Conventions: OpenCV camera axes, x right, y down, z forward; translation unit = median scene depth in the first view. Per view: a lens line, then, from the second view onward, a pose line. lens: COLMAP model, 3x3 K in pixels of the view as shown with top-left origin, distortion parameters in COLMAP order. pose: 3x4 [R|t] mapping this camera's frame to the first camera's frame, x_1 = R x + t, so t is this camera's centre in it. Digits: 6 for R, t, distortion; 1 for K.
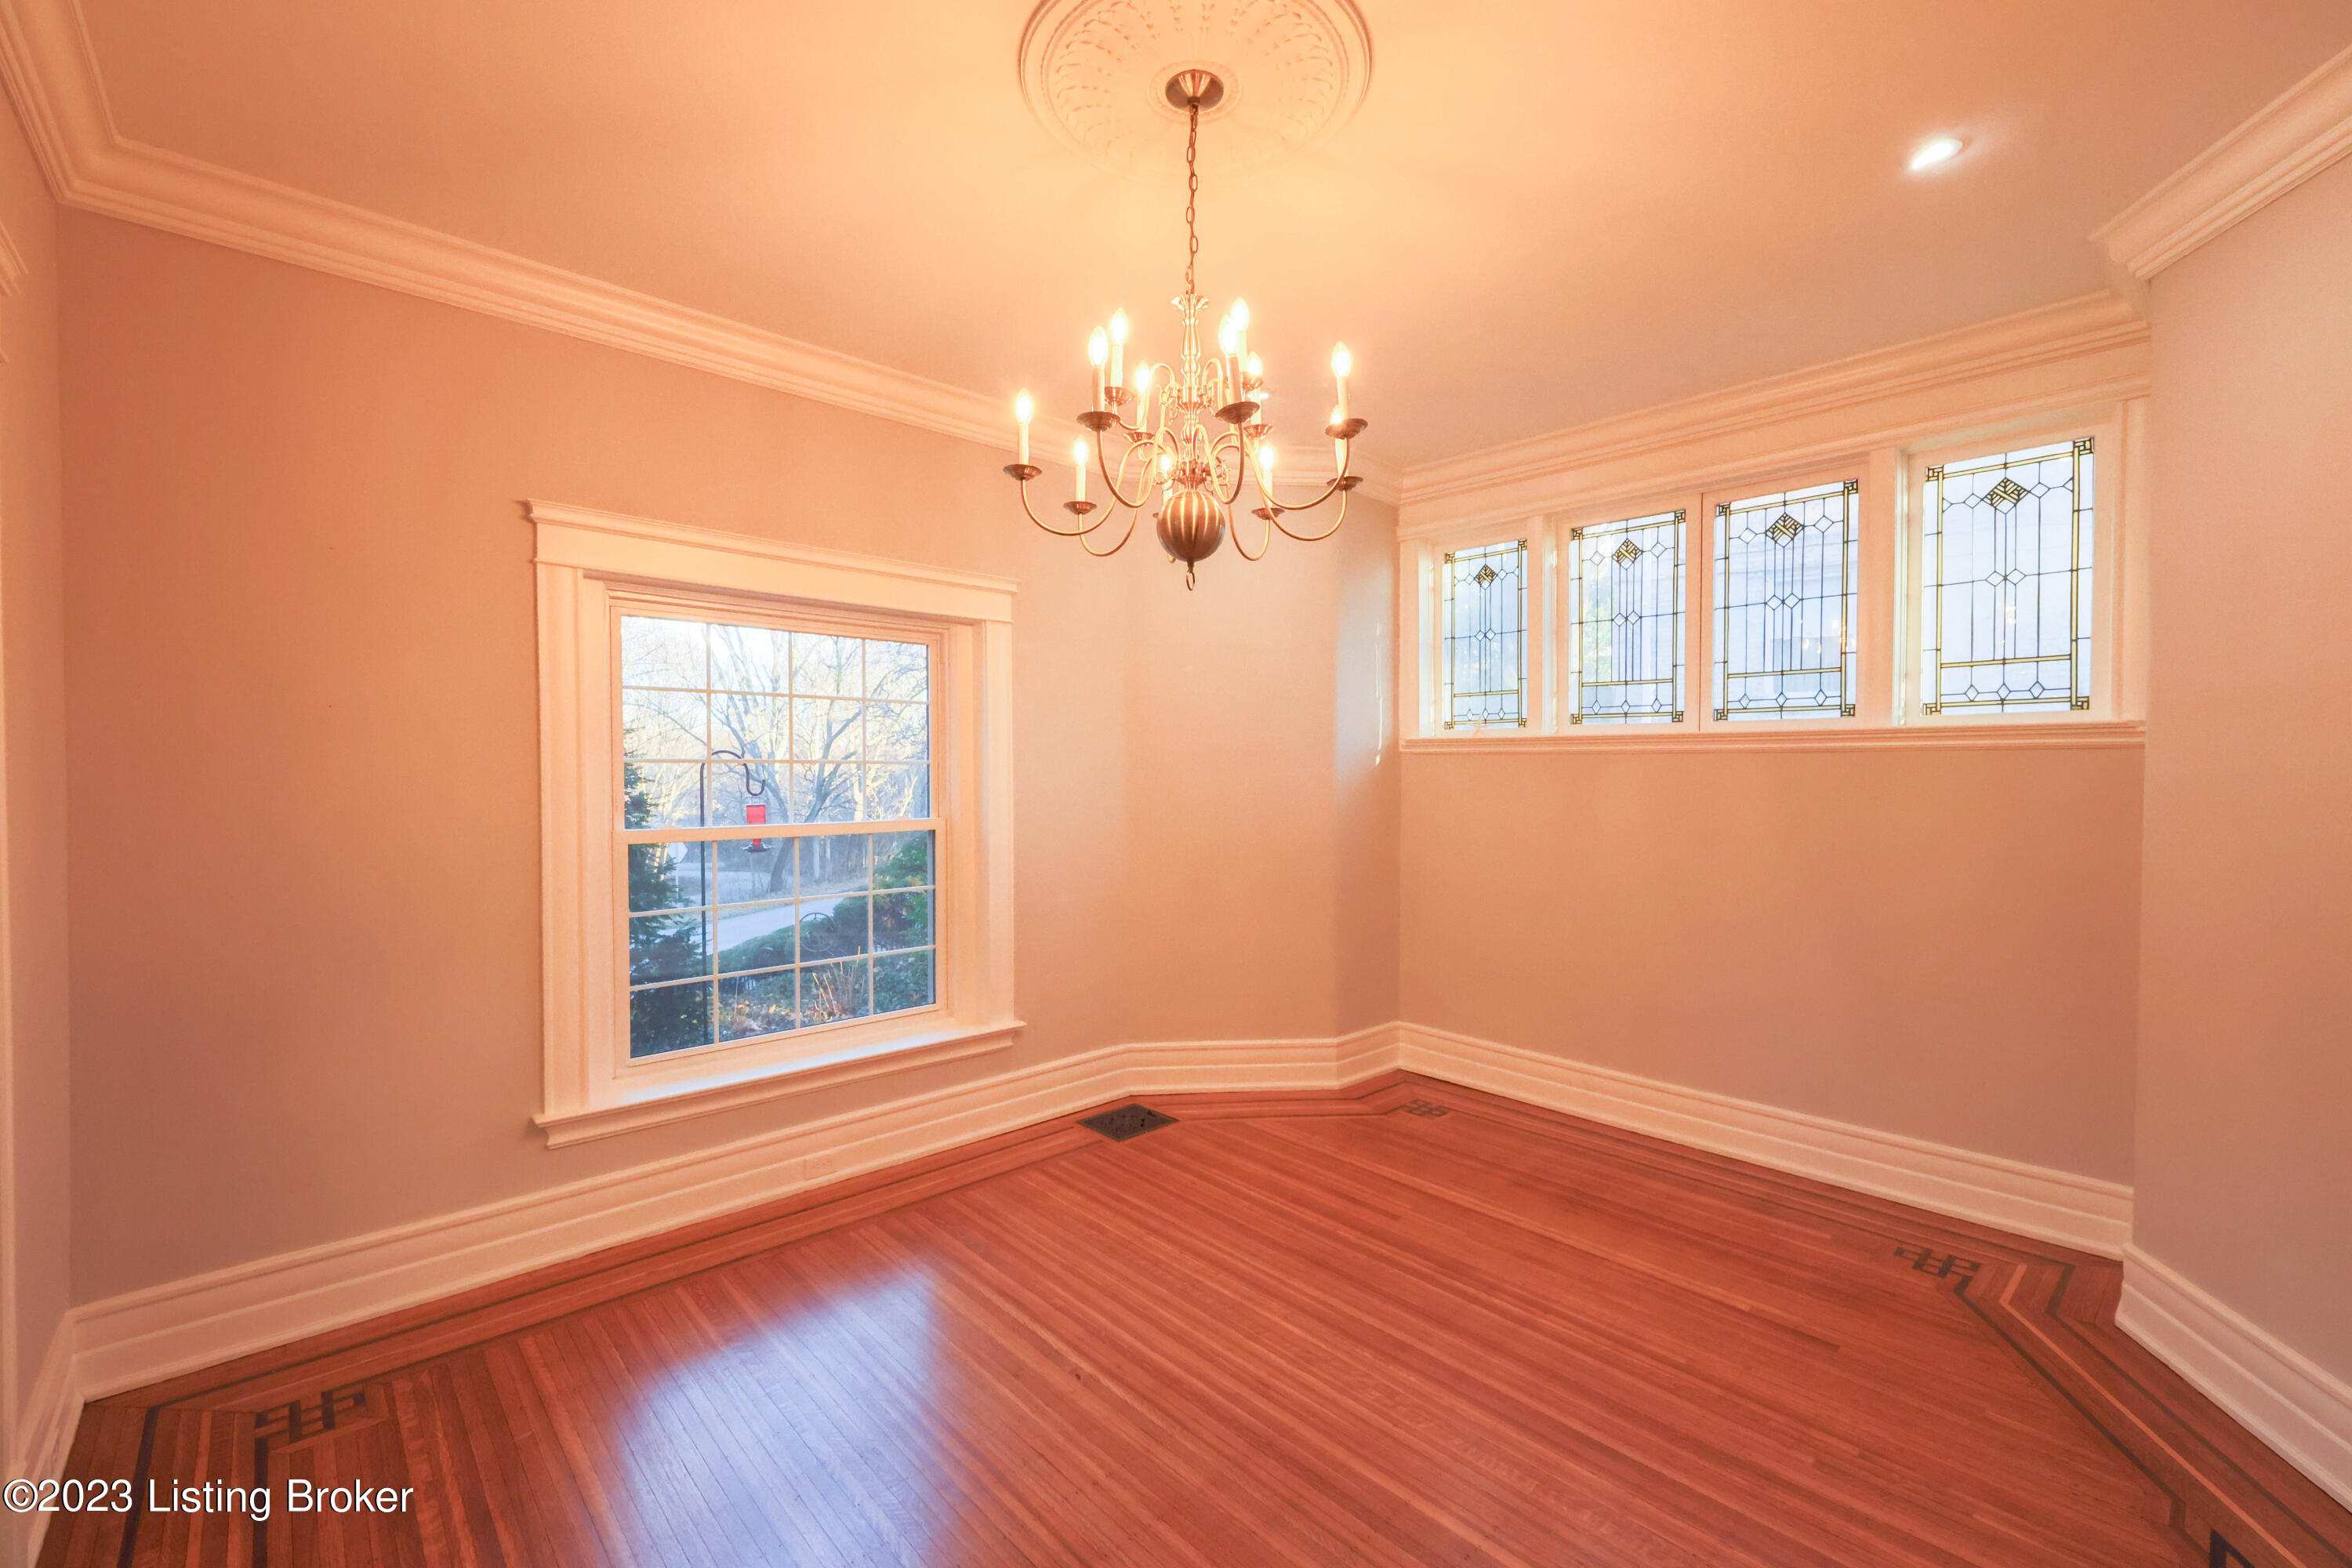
lens RADIAL K [[969.3, 0, 1168.6], [0, 969.3, 783.0], [0, 0, 1]] dist [0.002122, 0.000069]
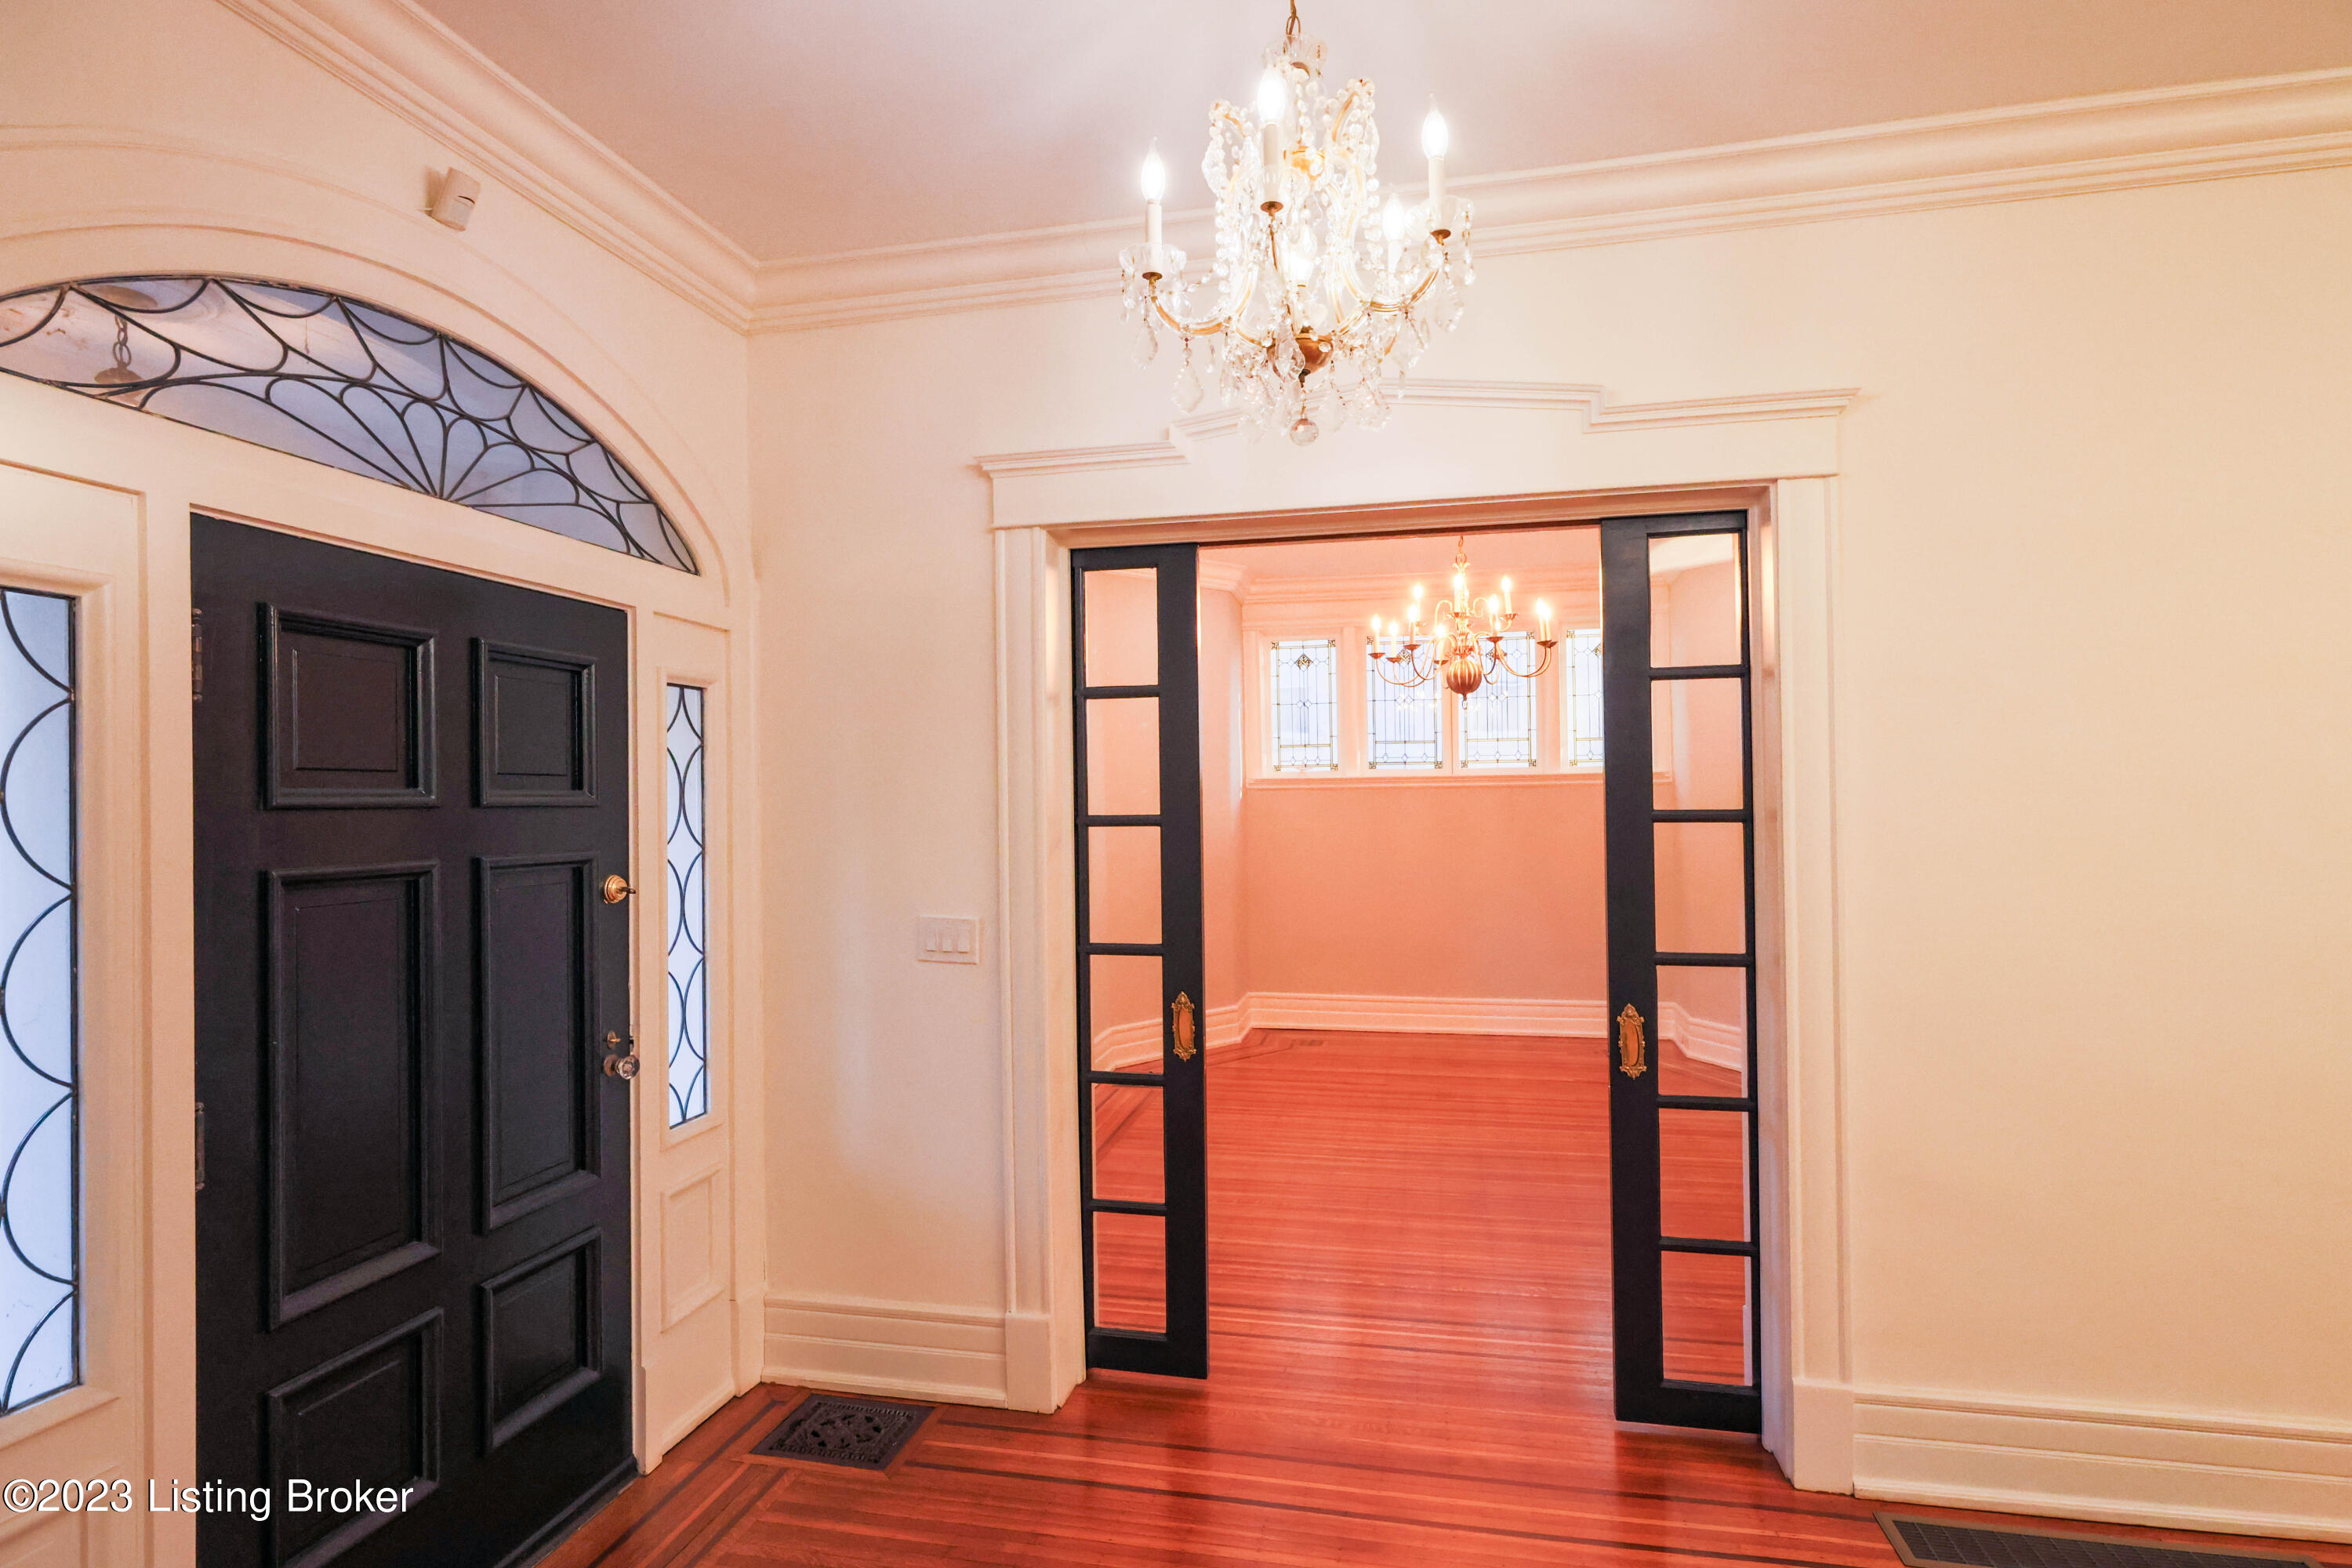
lens RADIAL K [[1160.8, 0, 1182.4], [0, 1160.8, 787.8], [0, 0, 1]] dist [-0.001370, -0.000029]
pose [[0.810686, -0.006459, 0.585445, -1.026097], [0.023728, 0.999480, -0.021829, -0.000501], [-0.585000, 0.031588, 0.810418, -0.315376]]
